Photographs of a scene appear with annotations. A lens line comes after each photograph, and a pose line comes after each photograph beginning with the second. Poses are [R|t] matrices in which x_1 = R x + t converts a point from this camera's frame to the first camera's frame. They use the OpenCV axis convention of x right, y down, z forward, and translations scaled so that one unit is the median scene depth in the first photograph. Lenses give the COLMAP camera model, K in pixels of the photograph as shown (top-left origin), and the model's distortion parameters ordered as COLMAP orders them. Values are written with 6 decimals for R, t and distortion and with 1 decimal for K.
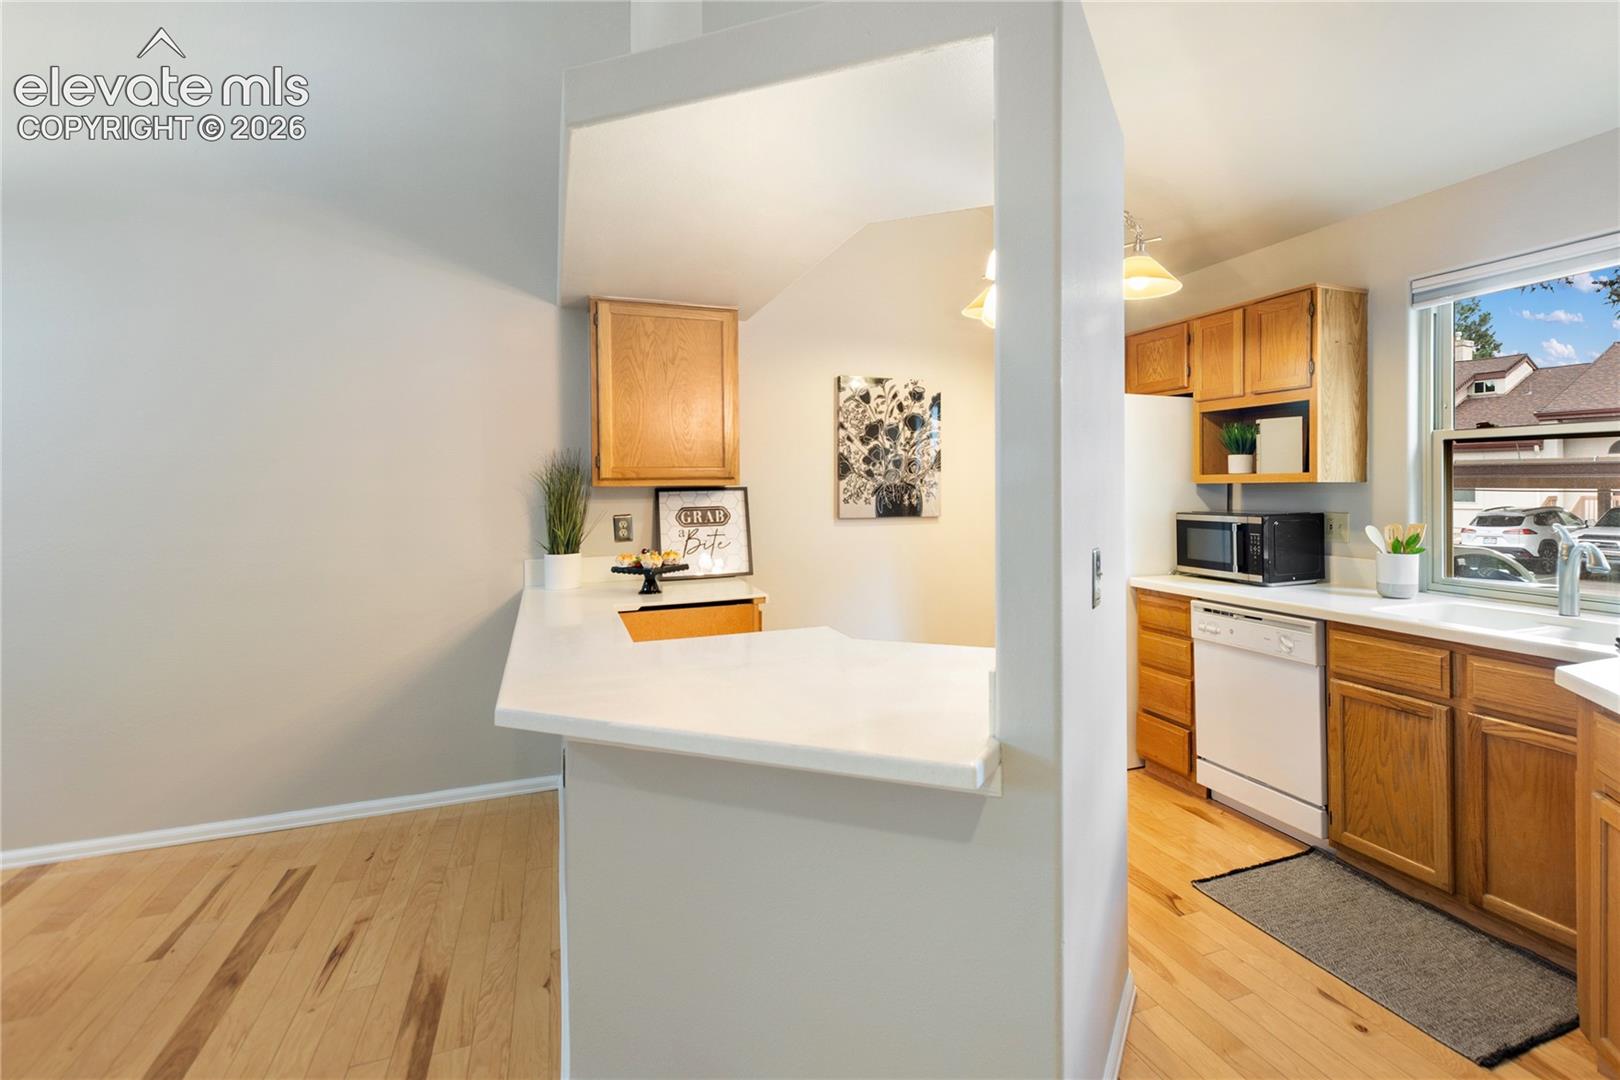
lens RADIAL K [[819.0, 0, 912.5], [0, 819.0, 482.6], [0, 0, 1]] dist [0.001408, 0.002102]
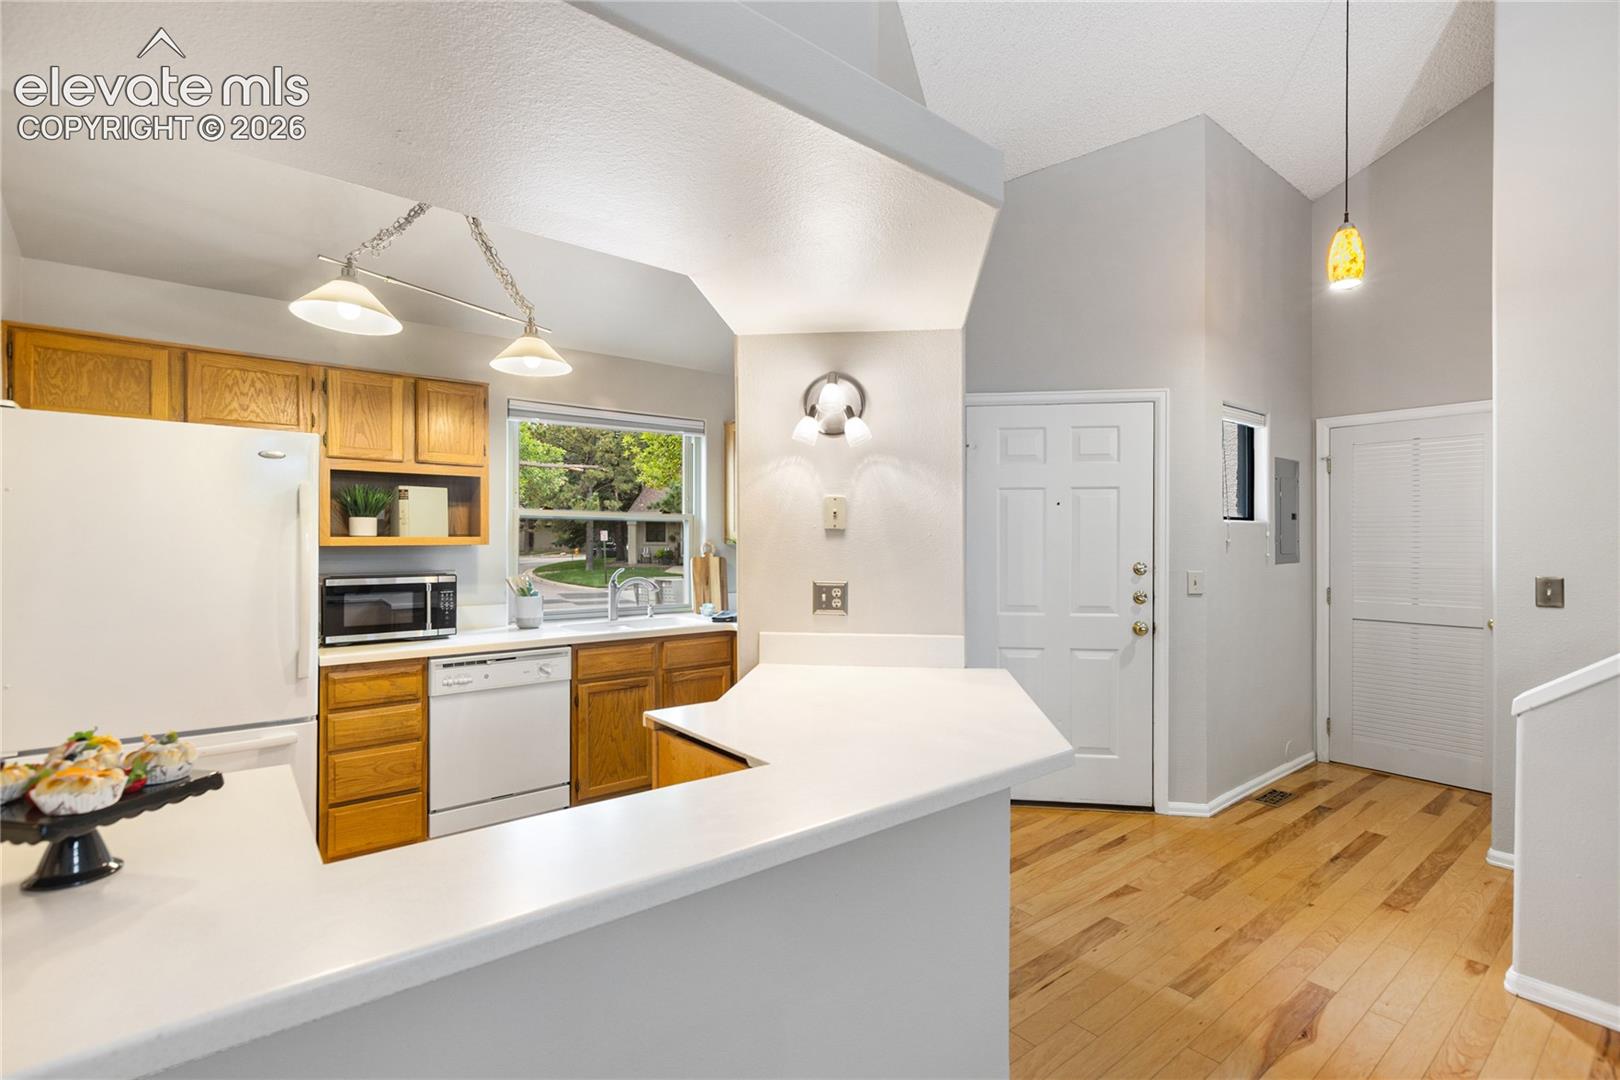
lens RADIAL K [[732.6, 0, 812.0], [0, 732.6, 547.4], [0, 0, 1]] dist [0.005346, 0.000225]
pose [[-0.257424, 0.001367, 0.966298, -0.608574], [0.001896, 0.999998, -0.000909, 0.004371], [-0.966297, 0.001598, -0.257426, 0.709693]]
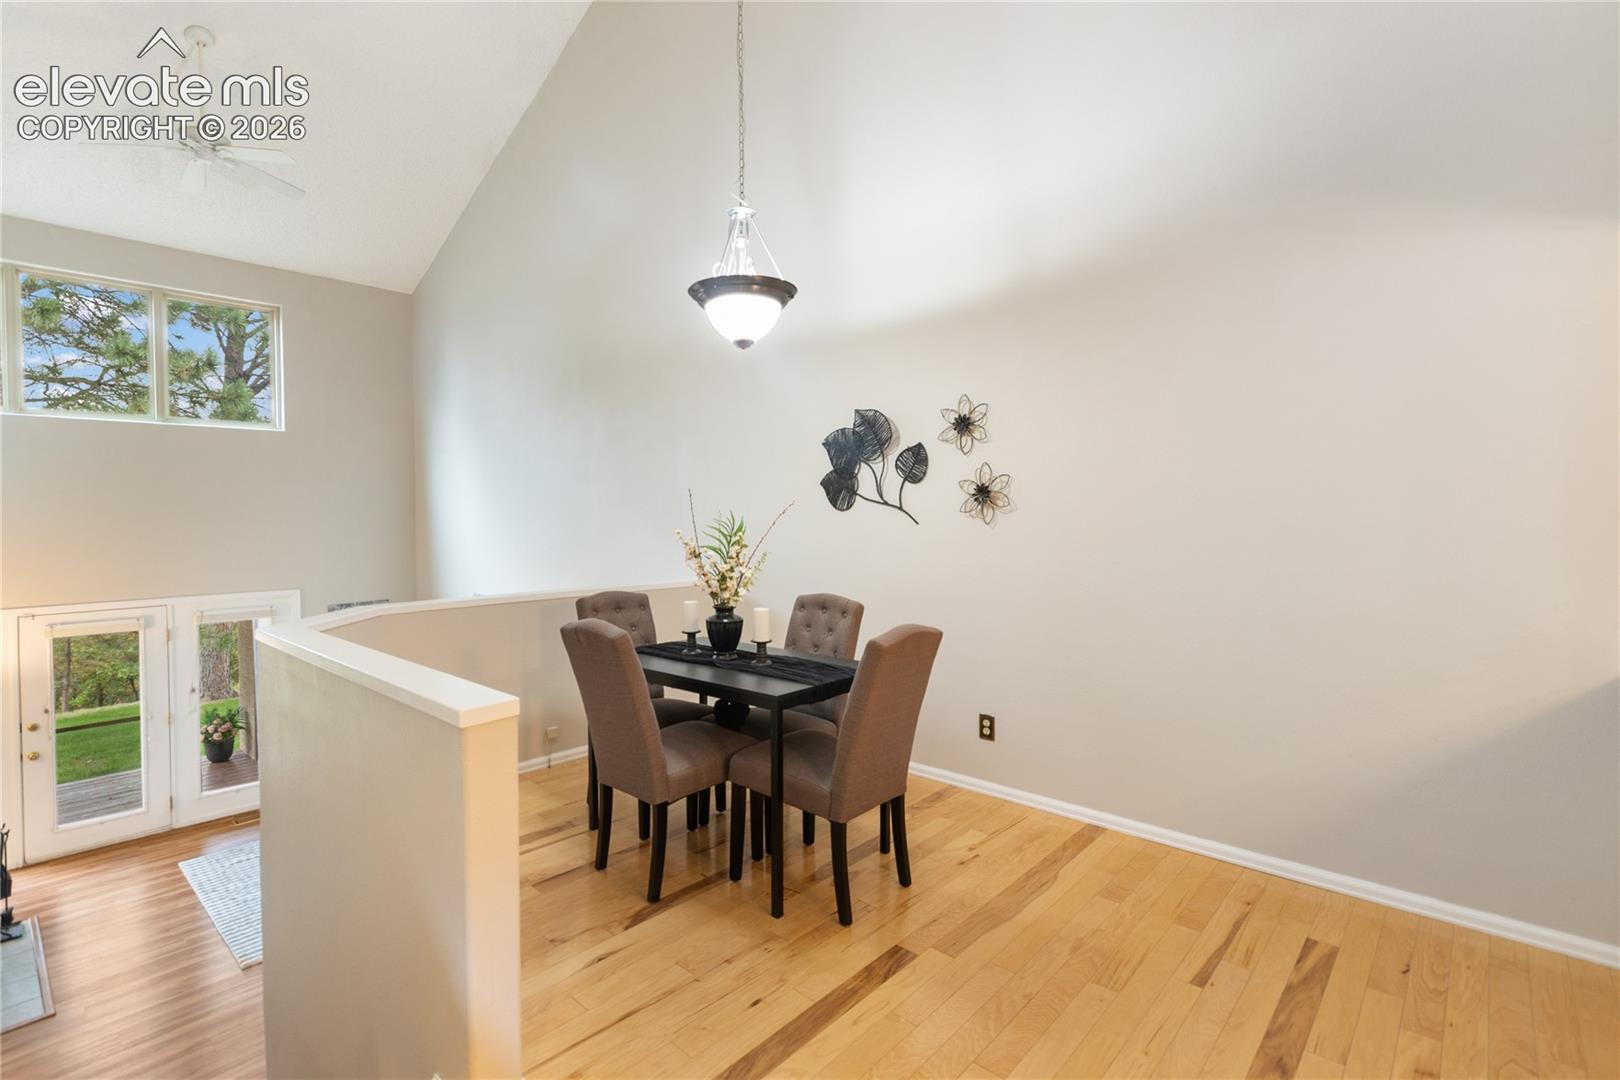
lens RADIAL K [[755.0, 0, 774.9], [0, 755.0, 524.1], [0, 0, 1]] dist [-0.000466, 0.000585]
pose [[0.387782, 0.016132, -0.921610, -0.174476], [0.004667, 0.999800, 0.019465, -0.003530], [0.921739, -0.011849, 0.387629, 0.107010]]
